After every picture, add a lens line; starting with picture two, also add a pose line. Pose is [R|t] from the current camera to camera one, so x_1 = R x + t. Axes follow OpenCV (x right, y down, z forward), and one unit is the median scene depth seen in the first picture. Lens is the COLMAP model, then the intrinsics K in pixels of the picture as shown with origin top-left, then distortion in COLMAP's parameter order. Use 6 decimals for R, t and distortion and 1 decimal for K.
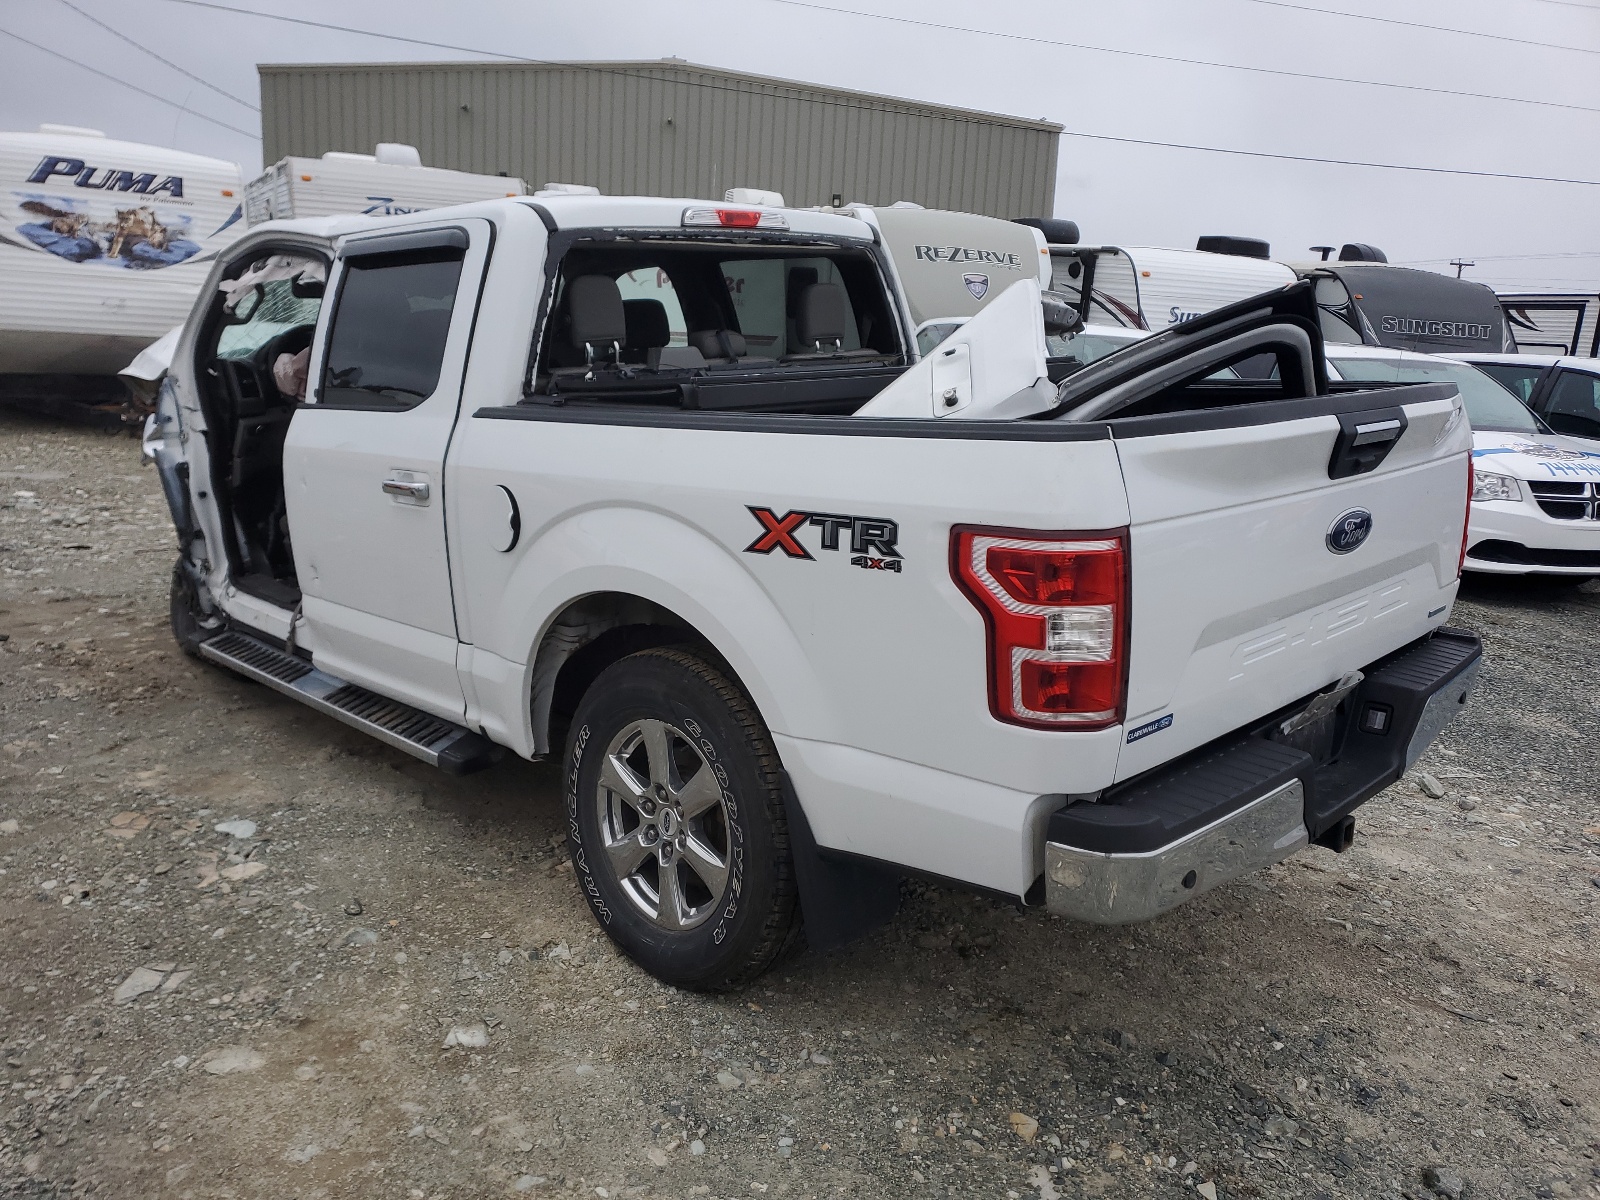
lens RADIAL K [[1202.2, 0, 805.4], [0, 1202.2, 603.5], [0, 0, 1]] dist [0.061305, -0.054633]
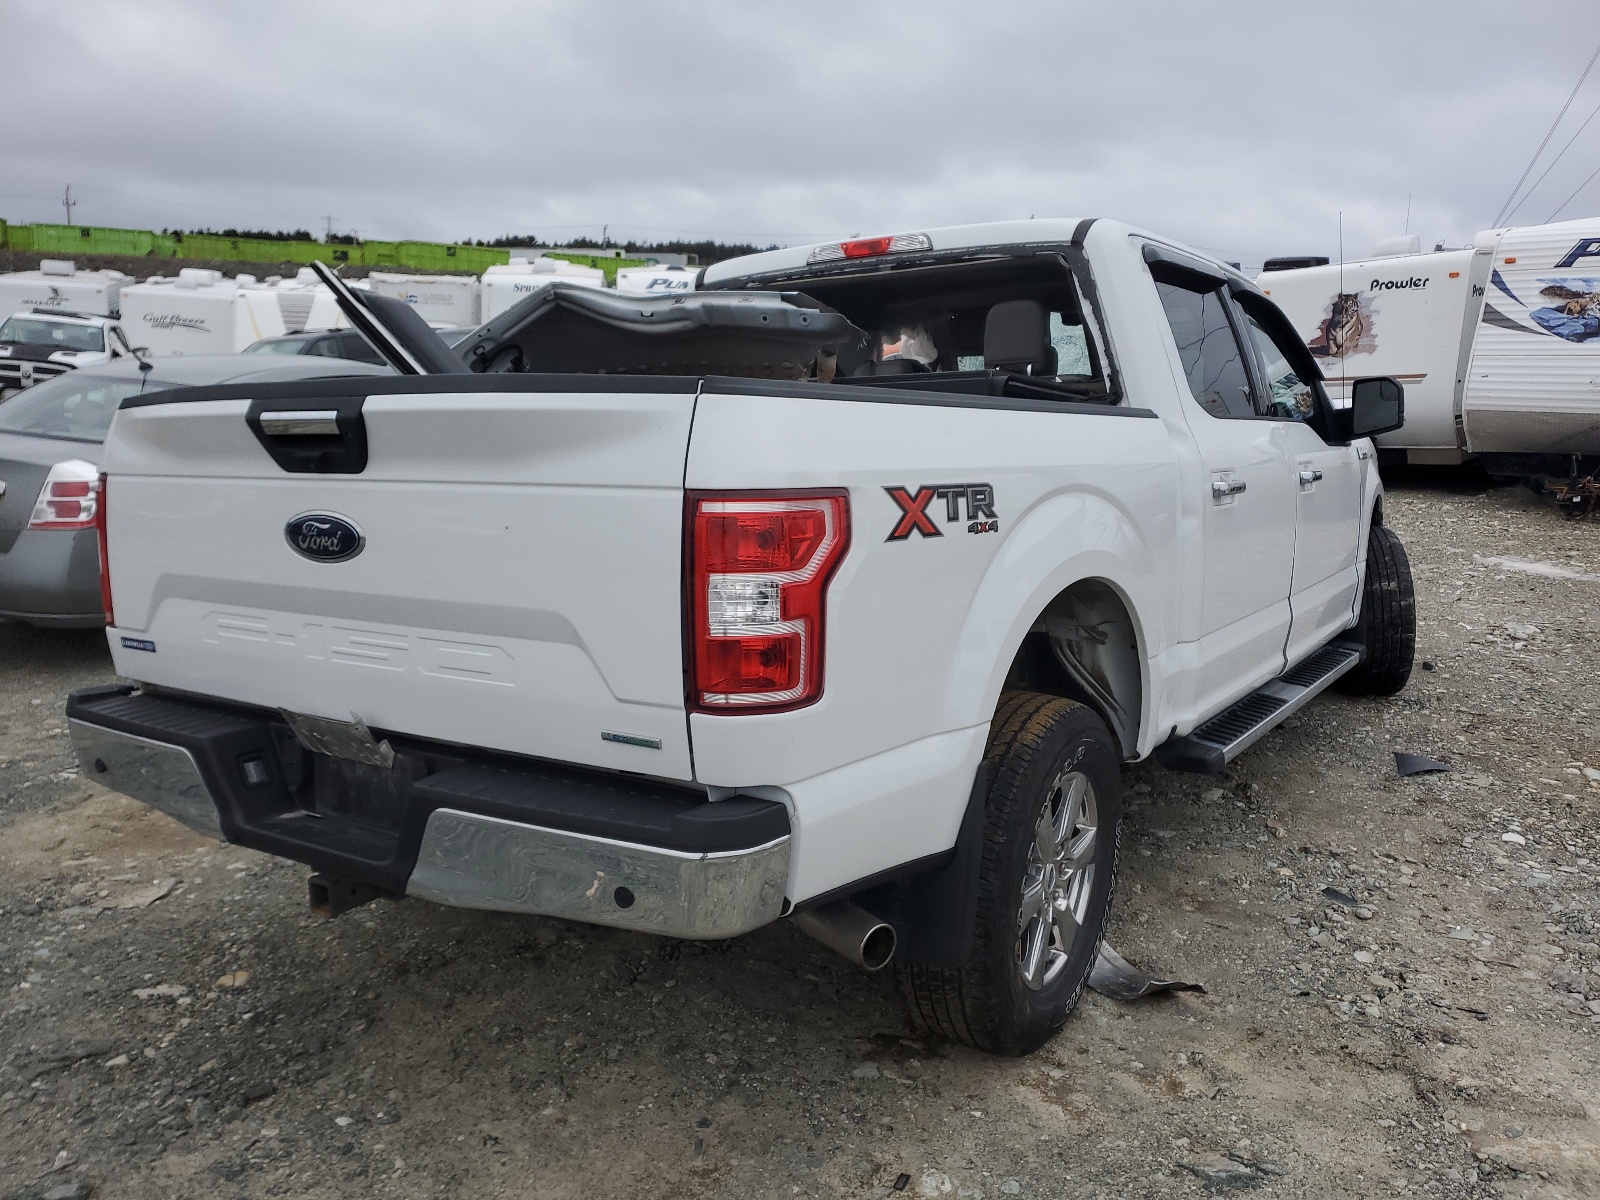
lens RADIAL K [[1202.2, 0, 804.7], [0, 1202.2, 598.4], [0, 0, 1]] dist [0.061305, -0.054633]
pose [[0.214883, 0.136569, -0.967044, 0.257196], [-0.215571, 0.972385, 0.089422, -0.031774], [0.952551, 0.189251, 0.238390, 0.211495]]
